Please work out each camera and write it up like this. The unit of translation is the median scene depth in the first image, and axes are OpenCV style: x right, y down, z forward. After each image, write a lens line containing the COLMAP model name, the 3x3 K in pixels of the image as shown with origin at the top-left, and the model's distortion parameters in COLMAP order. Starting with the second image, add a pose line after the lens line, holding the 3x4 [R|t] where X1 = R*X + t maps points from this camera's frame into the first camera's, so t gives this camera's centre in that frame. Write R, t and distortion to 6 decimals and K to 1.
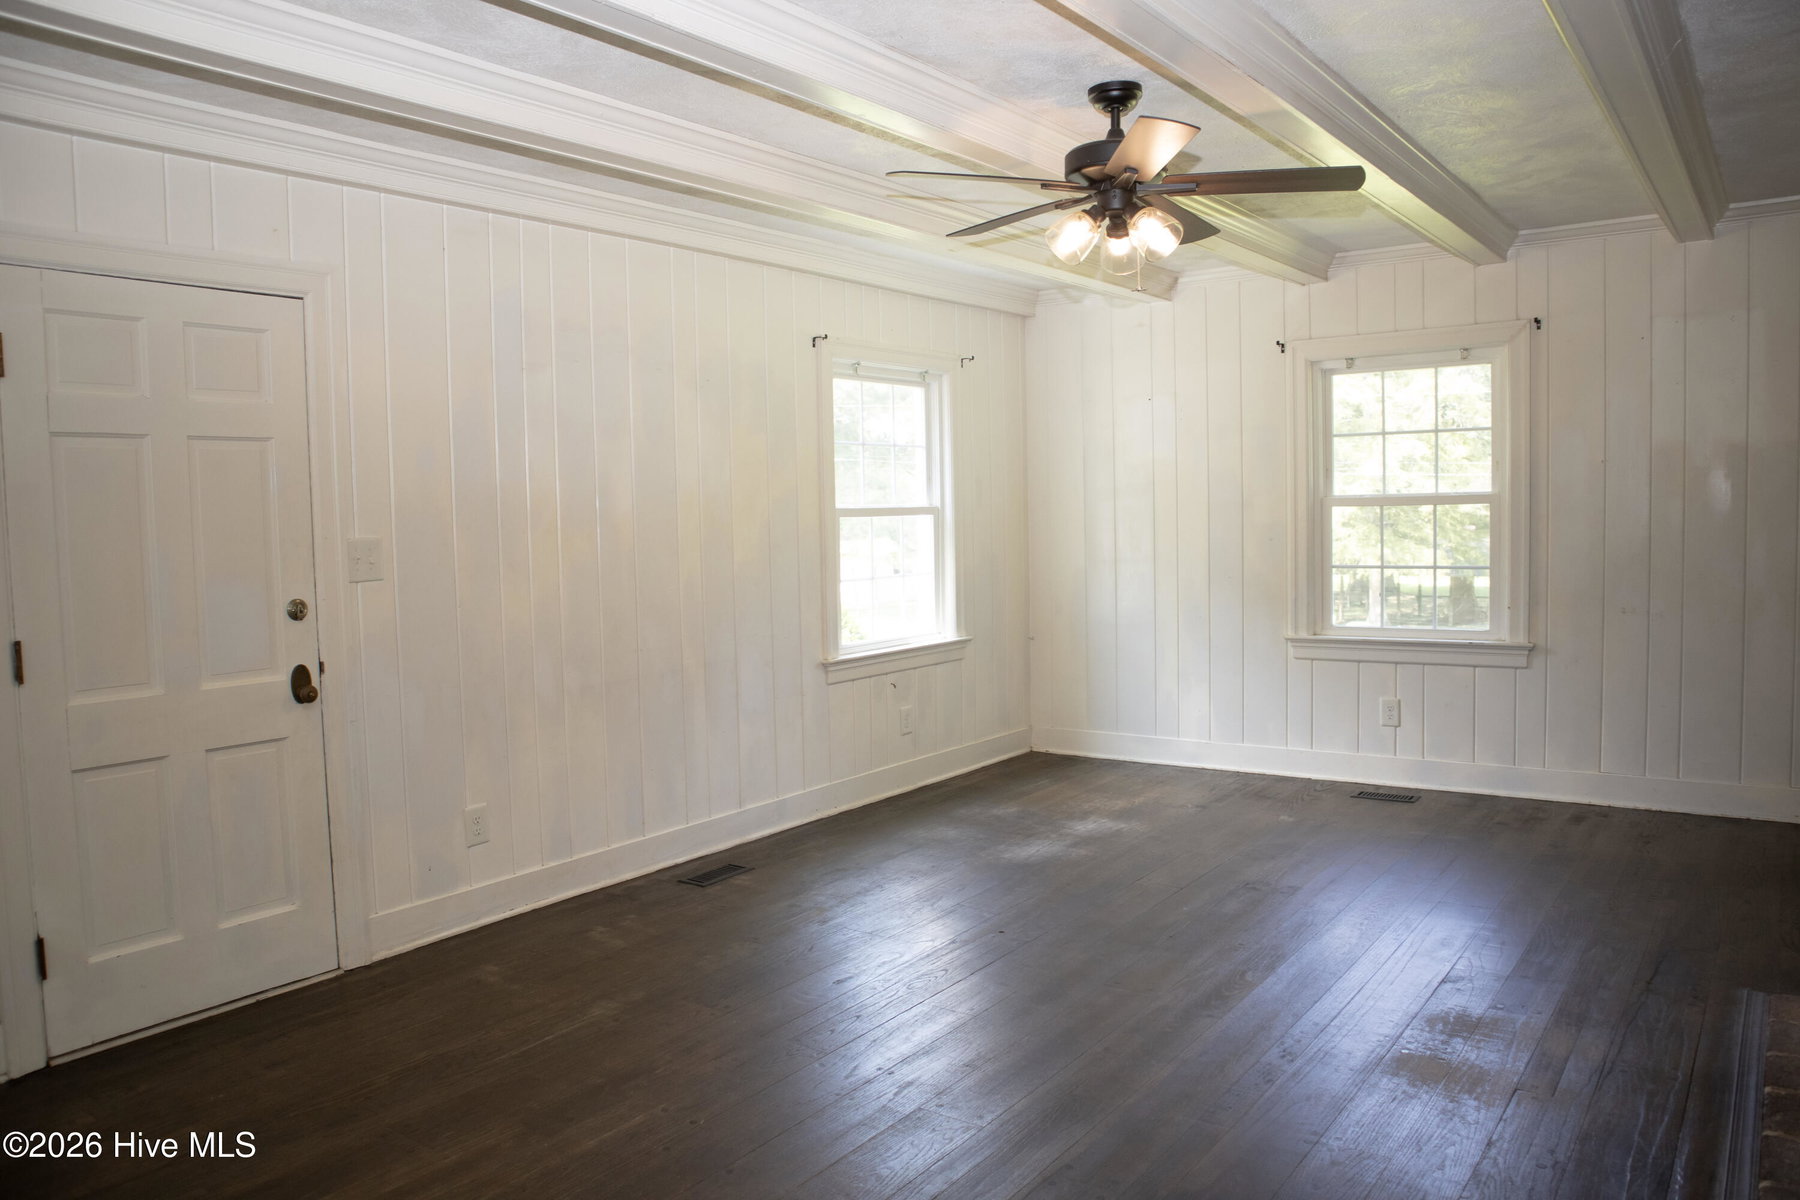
lens RADIAL K [[1258.4, 0, 900.0], [0, 1258.4, 600.0], [0, 0, 1]] dist [-0.156765, 0.084569]
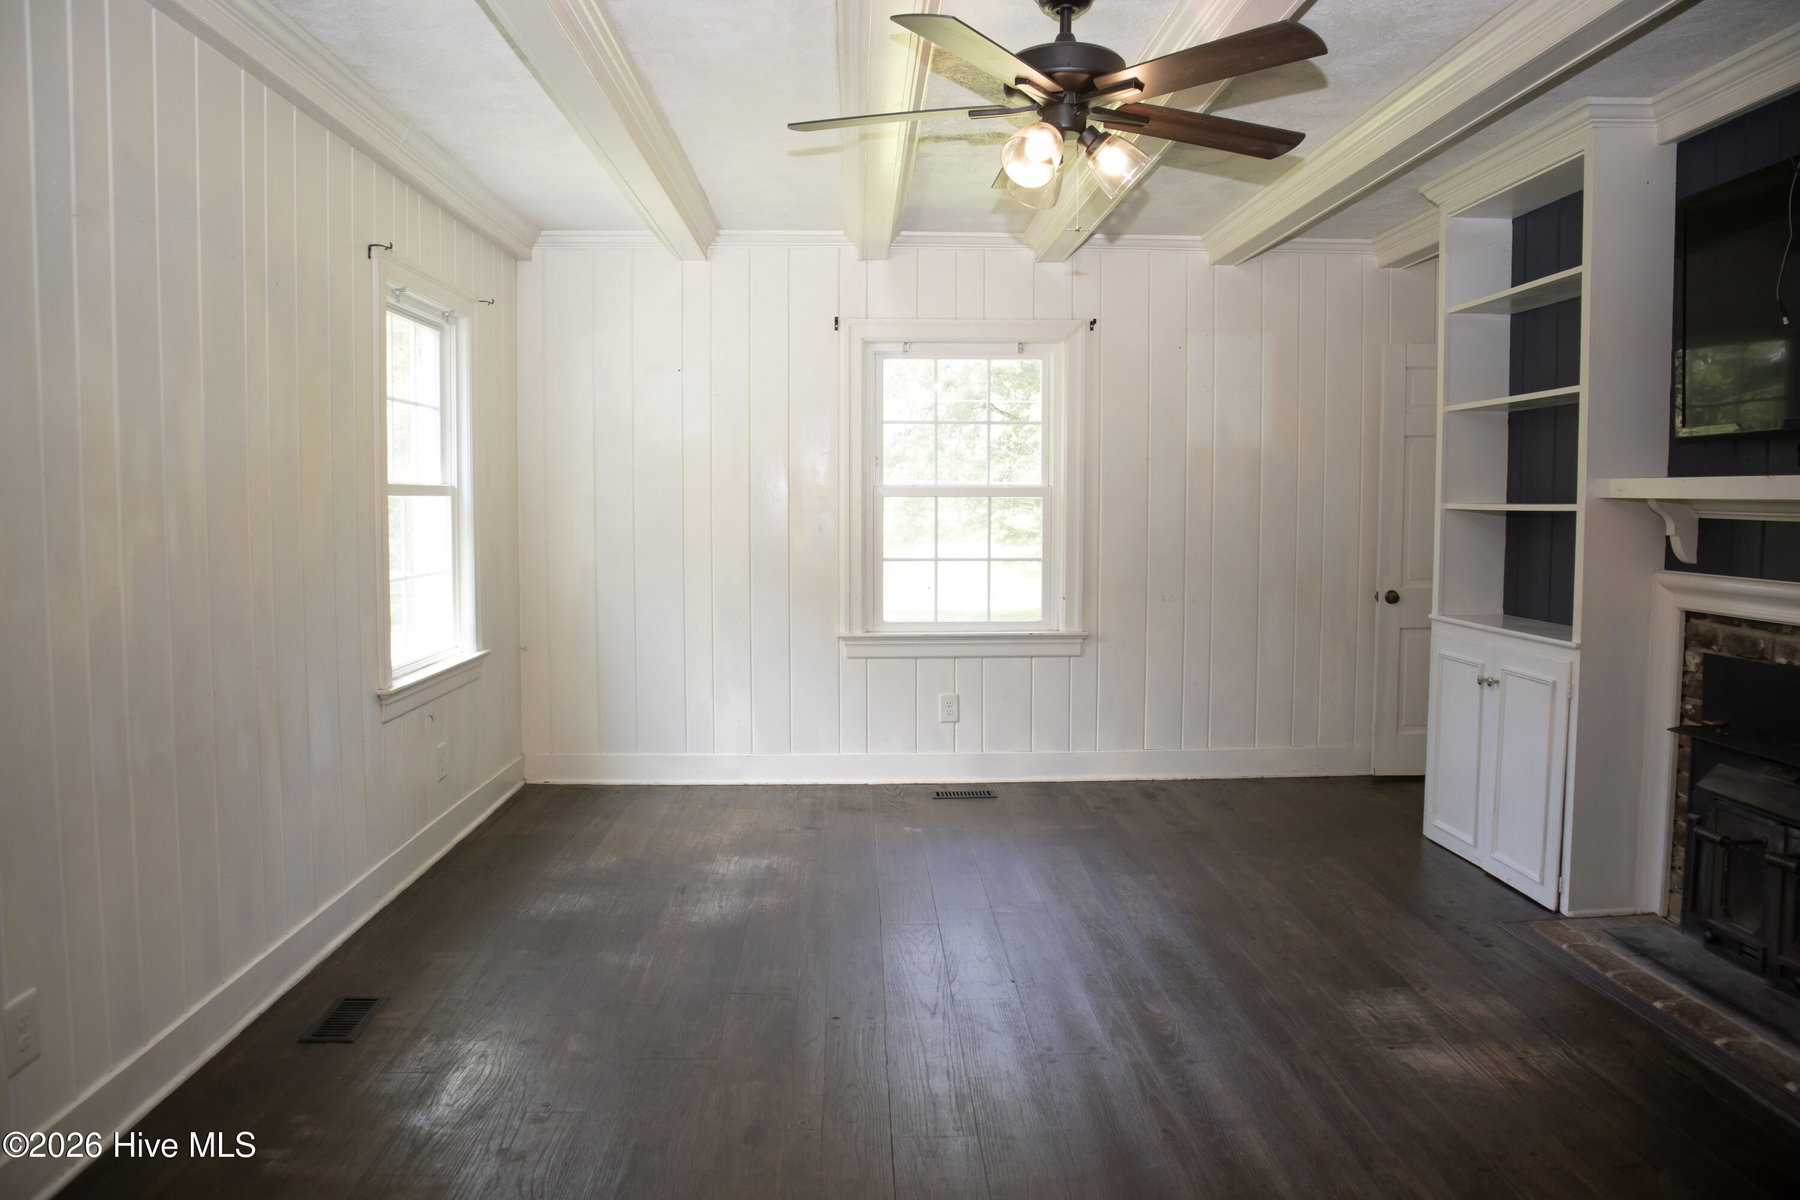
lens RADIAL K [[1258.4, 0, 900.0], [0, 1258.4, 600.0], [0, 0, 1]] dist [-0.156765, 0.084569]
pose [[0.777088, -0.021870, 0.629012, -0.266138], [0.021540, 0.999735, 0.008150, -0.003659], [-0.629023, 0.007215, 0.777353, 0.253917]]
